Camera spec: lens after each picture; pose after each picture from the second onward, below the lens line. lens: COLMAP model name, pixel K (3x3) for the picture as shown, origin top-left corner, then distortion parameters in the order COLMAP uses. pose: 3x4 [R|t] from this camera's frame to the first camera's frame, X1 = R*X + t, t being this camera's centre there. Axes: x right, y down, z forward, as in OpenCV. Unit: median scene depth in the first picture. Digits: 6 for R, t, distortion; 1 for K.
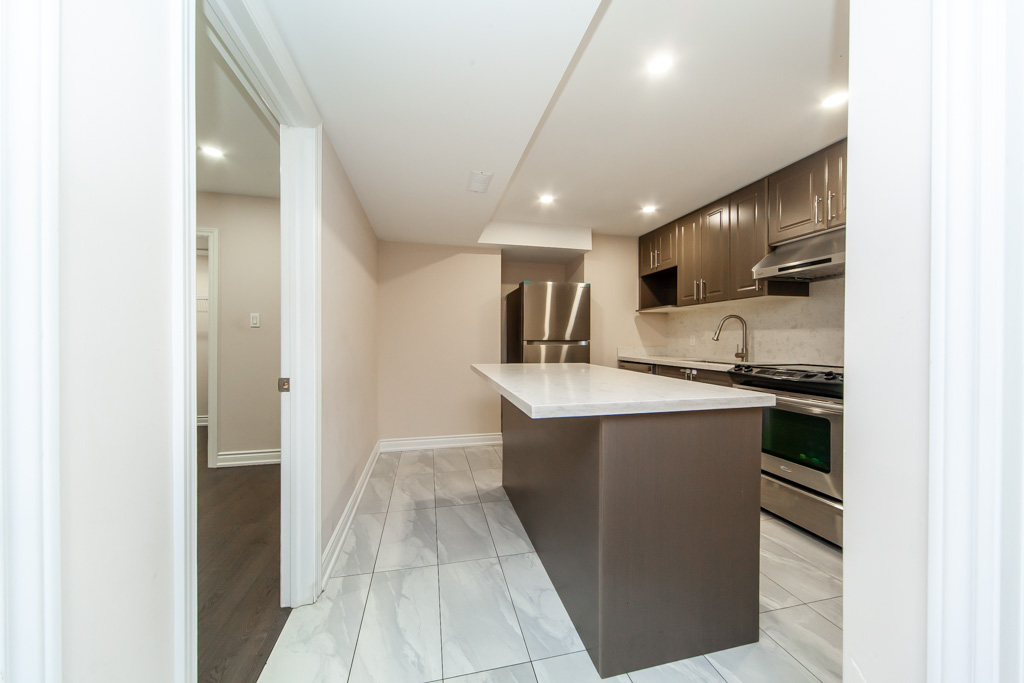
lens RADIAL K [[349.5, 0, 512.0], [0, 349.5, 341.5], [0, 0, 1]] dist [-0.001192, -0.000119]
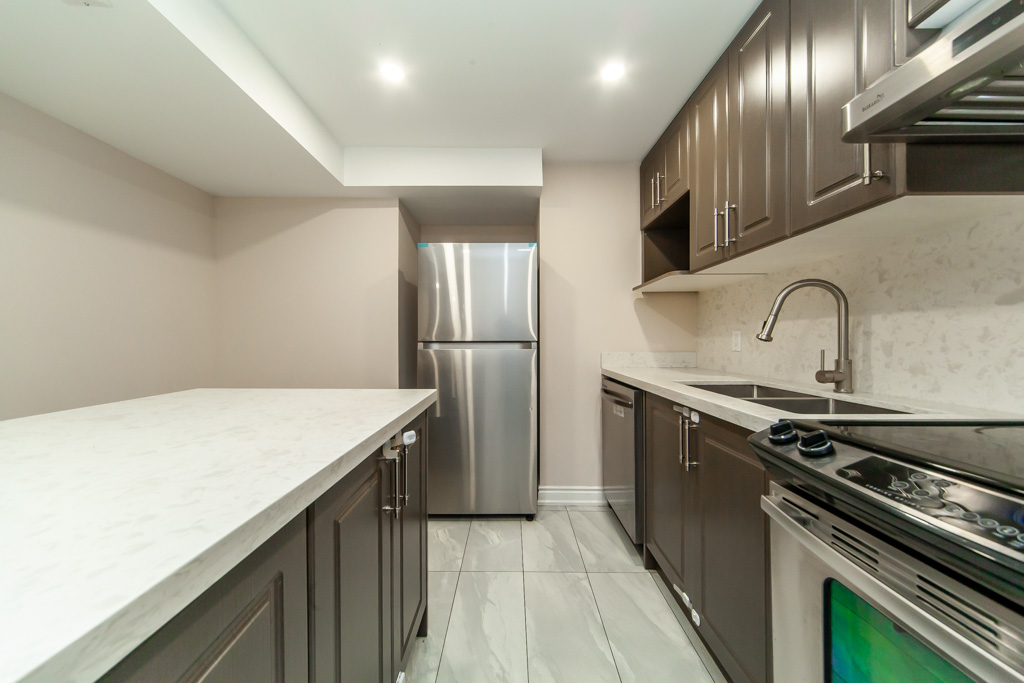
lens RADIAL K [[355.9, 0, 507.9], [0, 355.9, 342.7], [0, 0, 1]] dist [0.000348, 0.000095]
pose [[0.972671, -0.002828, -0.232172, 0.383207], [0.003500, 0.999991, 0.002482, -0.003054], [0.232163, -0.003227, 0.972672, 0.507313]]
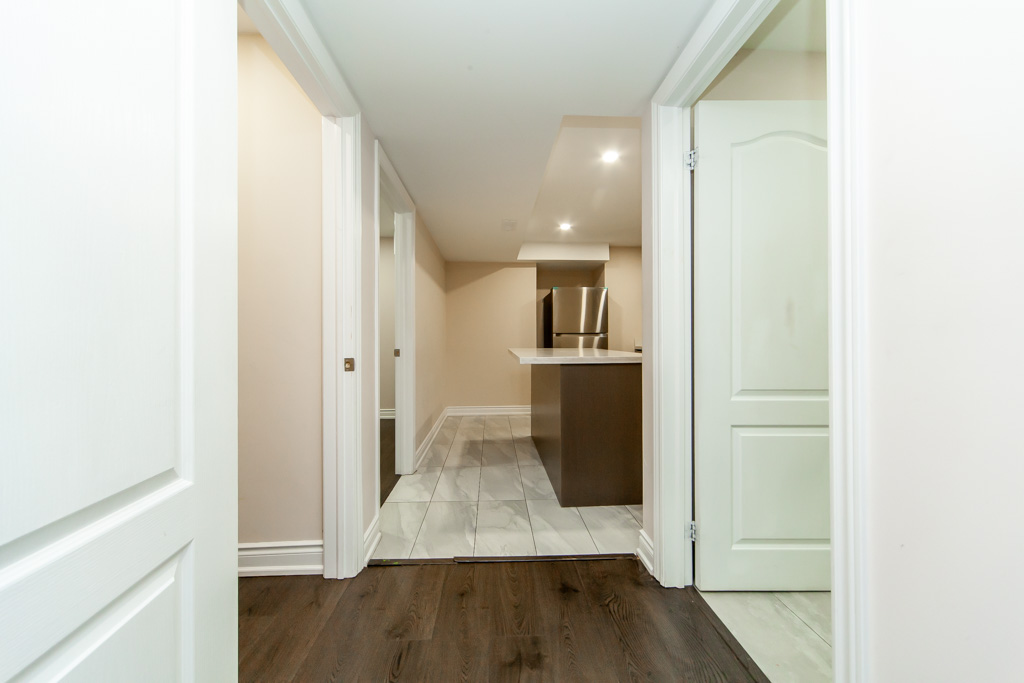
lens RADIAL K [[349.5, 0, 512.0], [0, 349.5, 341.5], [0, 0, 1]] dist [-0.001192, -0.000119]
pose [[0.983990, -0.005517, -0.178139, 0.133806], [0.004515, 0.999972, -0.006030, 0.040313], [0.178167, 0.005130, 0.983987, -0.347970]]
